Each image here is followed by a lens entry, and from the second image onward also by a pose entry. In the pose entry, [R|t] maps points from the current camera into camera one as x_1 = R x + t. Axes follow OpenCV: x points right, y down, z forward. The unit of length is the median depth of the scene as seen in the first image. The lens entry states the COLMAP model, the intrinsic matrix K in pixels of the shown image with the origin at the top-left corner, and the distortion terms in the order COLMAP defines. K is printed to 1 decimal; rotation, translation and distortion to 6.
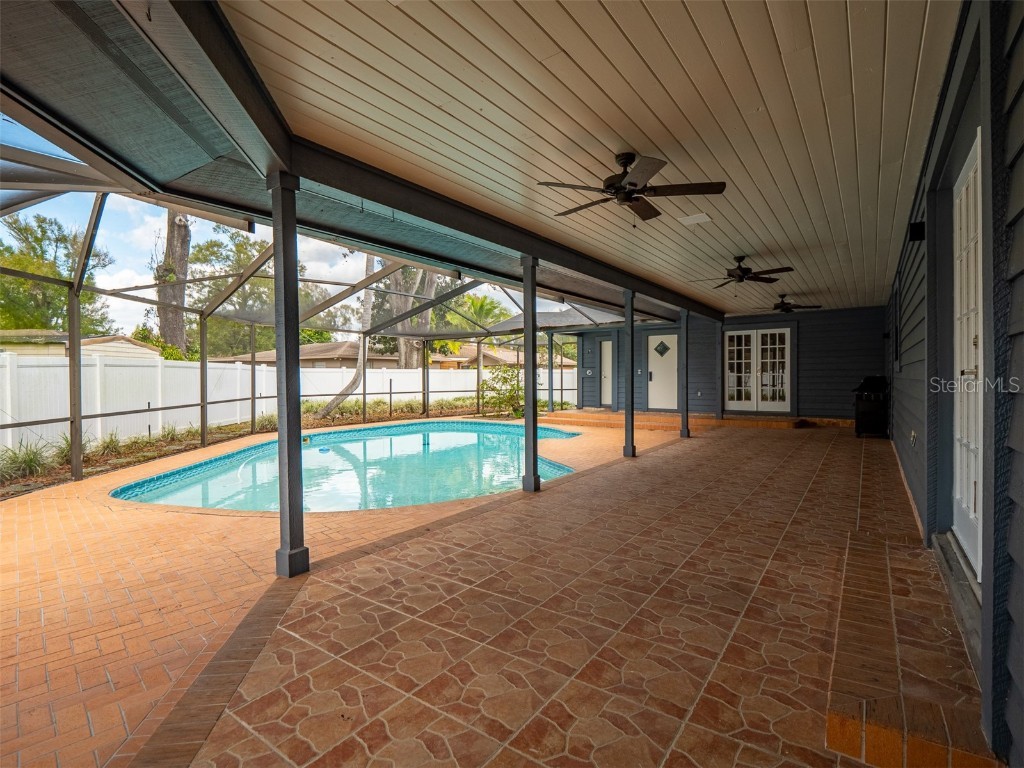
lens RADIAL K [[515.0, 0, 496.3], [0, 515.0, 378.5], [0, 0, 1]] dist [-0.011041, -0.002267]
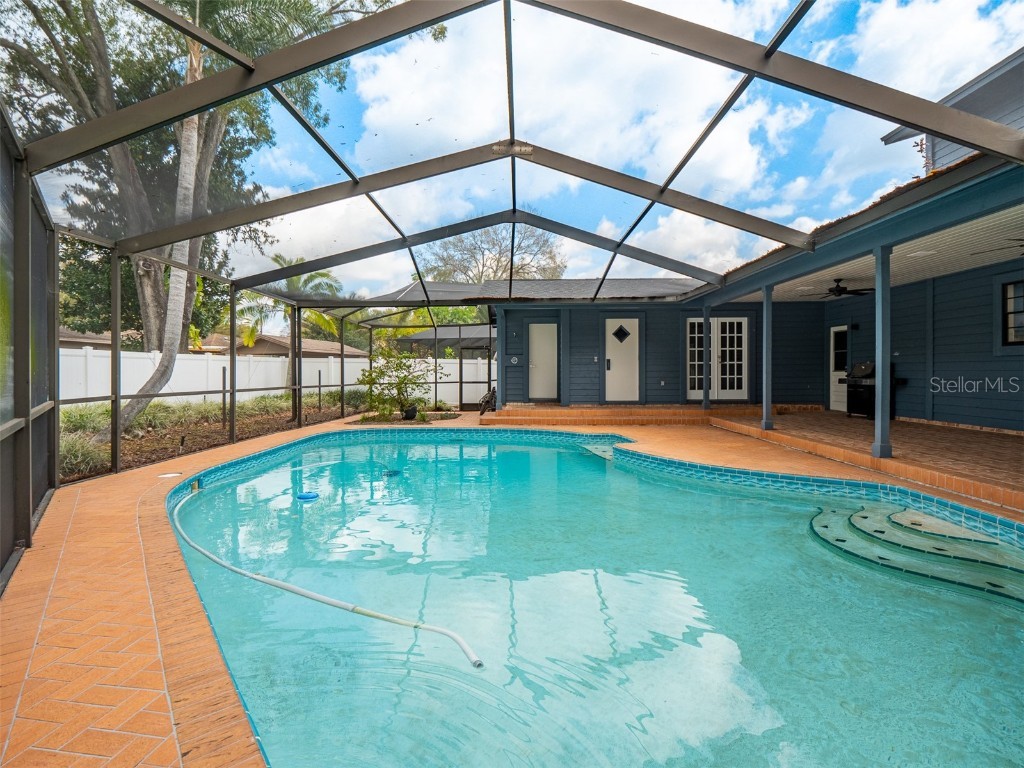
lens RADIAL K [[517.3, 0, 510.4], [0, 517.3, 380.9], [0, 0, 1]] dist [-0.012369, -0.002170]
pose [[0.811210, -0.009304, 0.584681, -0.532688], [0.002680, 0.999922, 0.012194, 0.018896], [-0.584749, -0.008325, 0.811172, 0.564014]]
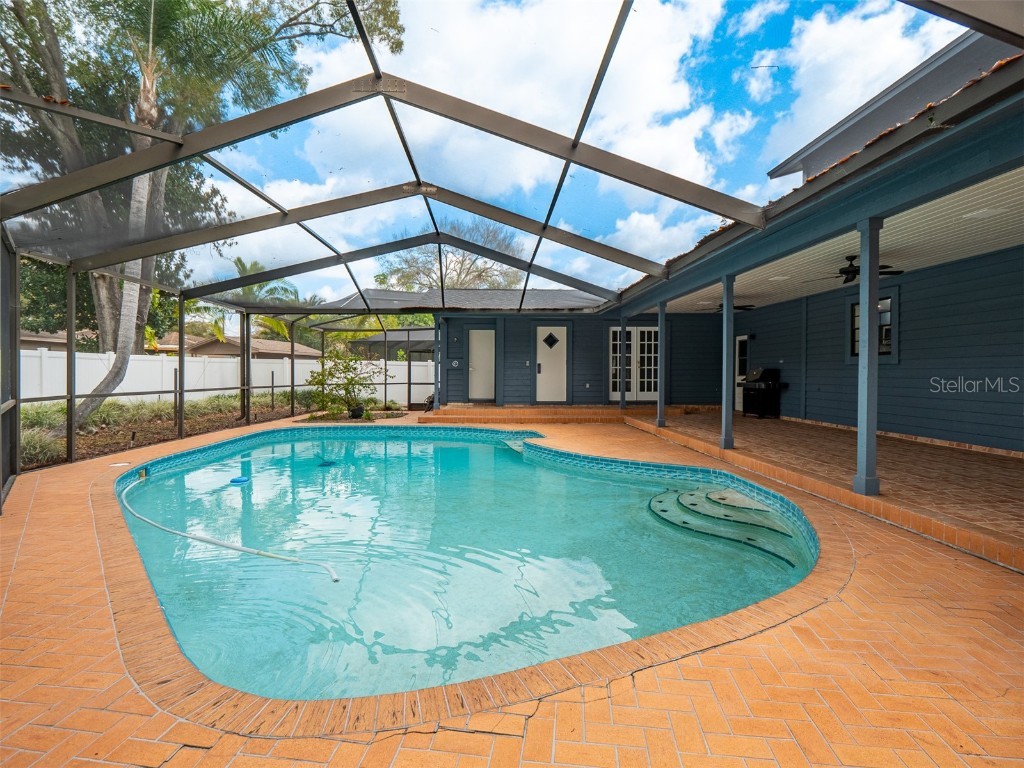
lens RADIAL K [[515.9, 0, 512.0], [0, 515.9, 384.0], [0, 0, 1]] dist [-0.014386, -0.000697]
pose [[0.775733, -0.008098, 0.631009, -0.529047], [-0.003832, 0.999839, 0.017543, 0.012730], [-0.631049, -0.016026, 0.775577, 0.413420]]
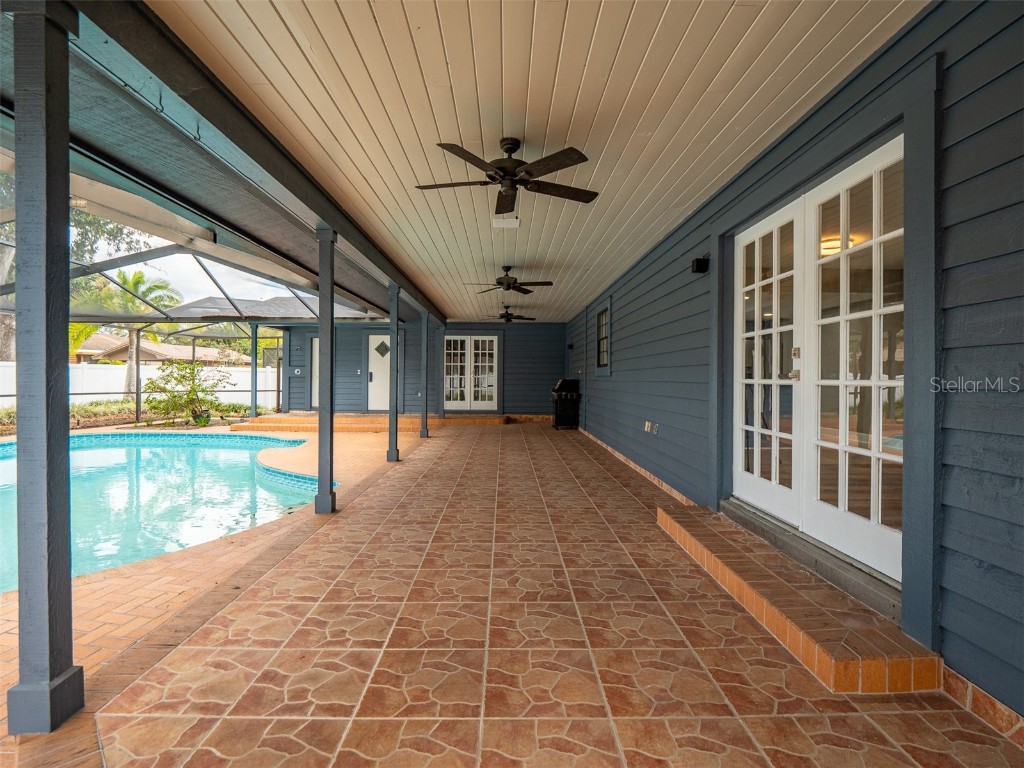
lens RADIAL K [[517.3, 0, 510.4], [0, 517.3, 380.9], [0, 0, 1]] dist [-0.012369, -0.002170]
pose [[0.792516, 0.009250, 0.609781, -0.128511], [-0.010671, 0.999942, -0.001300, 0.002764], [-0.609758, -0.005477, 0.792569, 0.099518]]
